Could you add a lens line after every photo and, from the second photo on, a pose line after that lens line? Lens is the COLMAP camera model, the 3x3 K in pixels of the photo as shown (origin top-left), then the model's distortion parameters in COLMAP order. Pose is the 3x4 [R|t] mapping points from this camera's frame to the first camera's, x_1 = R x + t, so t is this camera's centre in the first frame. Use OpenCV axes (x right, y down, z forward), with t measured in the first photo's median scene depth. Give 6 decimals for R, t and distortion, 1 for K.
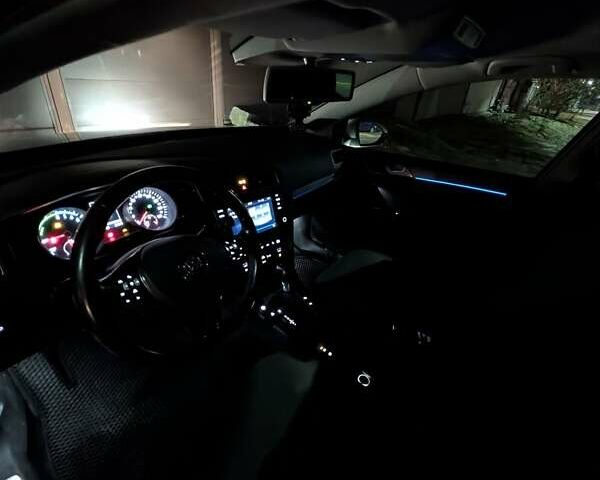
lens RADIAL K [[306.9, 0, 300.0], [0, 306.9, 240.0], [0, 0, 1]] dist [0.001191, 0.000377]
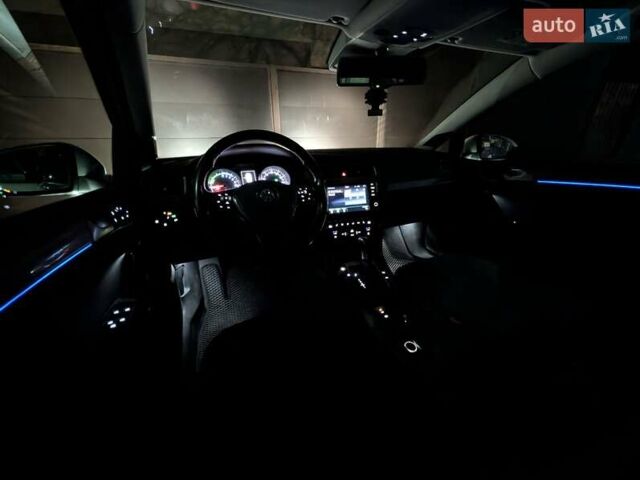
lens RADIAL K [[247.1, 0, 319.2], [0, 247.1, 241.5], [0, 0, 1]] dist [0.001269, 0.000369]
pose [[0.856719, 0.112418, -0.503384, 0.273374], [-0.175069, 0.981399, -0.078783, 0.199247], [0.485163, 0.155622, 0.860464, 0.081651]]
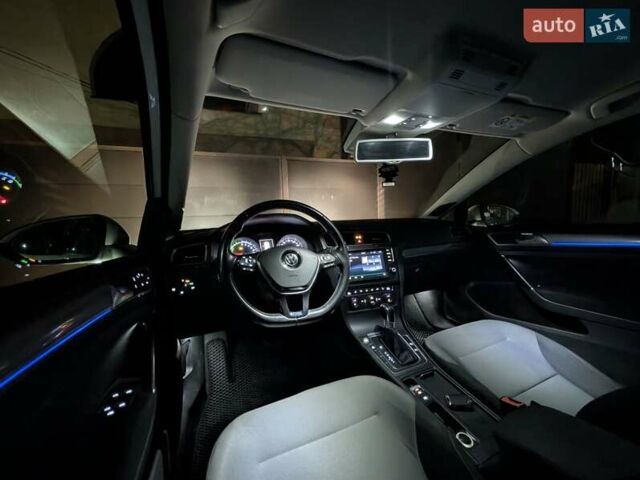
lens RADIAL K [[247.1, 0, 319.2], [0, 247.1, 241.5], [0, 0, 1]] dist [0.001269, 0.000369]
pose [[0.853443, -0.056092, -0.518159, 0.212572], [-0.158039, 0.919531, -0.359842, 0.230622], [0.496648, 0.388994, 0.775903, 0.074765]]
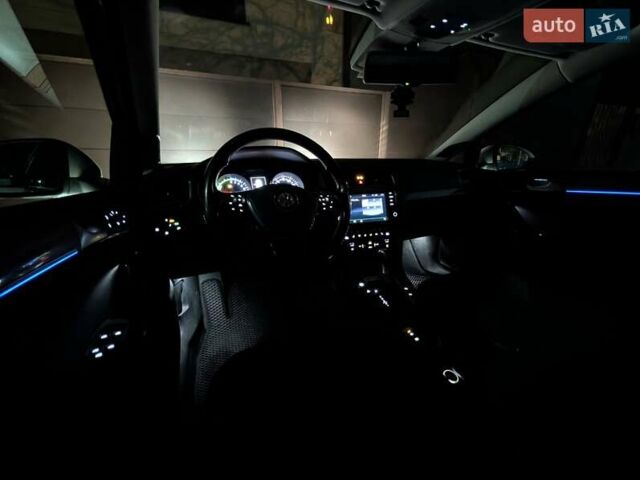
lens RADIAL K [[247.1, 0, 319.2], [0, 247.1, 241.5], [0, 0, 1]] dist [0.001269, 0.000369]
pose [[0.864183, 0.084098, -0.496100, 0.171470], [-0.177543, 0.973484, -0.144248, 0.216248], [0.470815, 0.212736, 0.856199, 0.123873]]
